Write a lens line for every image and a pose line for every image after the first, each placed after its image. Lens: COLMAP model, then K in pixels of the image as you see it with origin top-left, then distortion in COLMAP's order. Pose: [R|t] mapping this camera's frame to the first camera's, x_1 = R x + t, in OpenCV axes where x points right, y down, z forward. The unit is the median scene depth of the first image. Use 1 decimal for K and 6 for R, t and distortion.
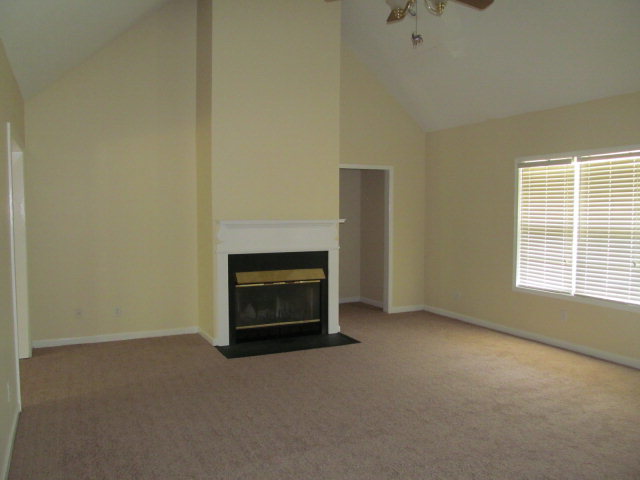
lens RADIAL K [[533.0, 0, 320.0], [0, 533.0, 240.0], [0, 0, 1]] dist [-0.061044, 0.026557]
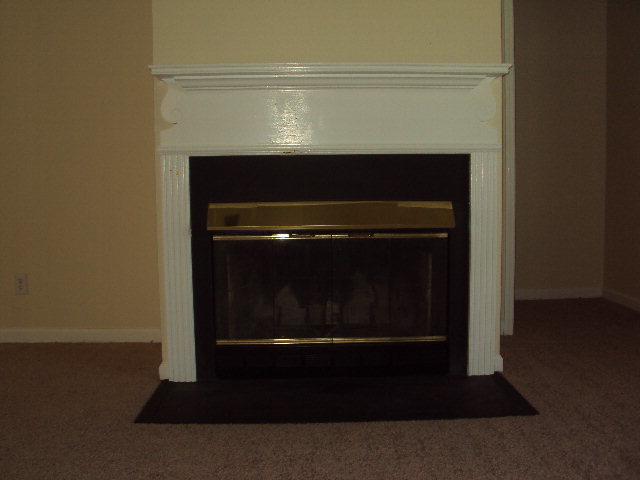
lens RADIAL K [[681.5, 0, 318.1], [0, 681.5, 230.5], [0, 0, 1]] dist [-0.207719, 0.226653]
pose [[0.909579, 0.022322, -0.414932, 0.117376], [-0.011928, 0.999547, 0.027625, 0.063211], [0.415361, -0.020177, 0.909433, 0.541498]]
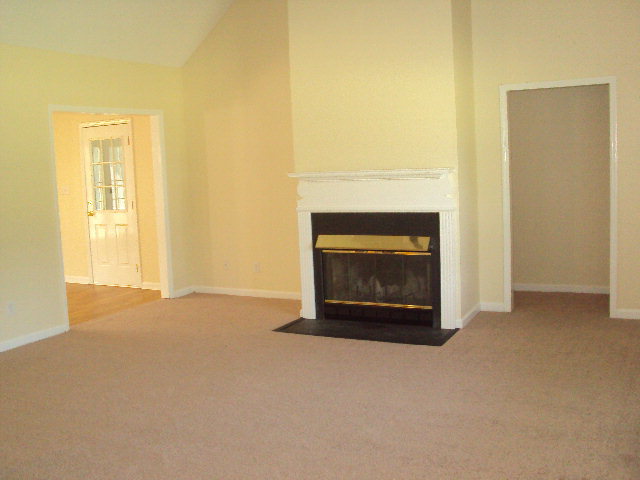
lens RADIAL K [[681.5, 0, 318.1], [0, 681.5, 230.5], [0, 0, 1]] dist [-0.207719, 0.226653]
pose [[0.588948, 0.055924, -0.806234, 0.661704], [-0.003555, 0.997773, 0.066614, -0.015493], [0.808163, -0.036366, 0.587835, 0.347292]]
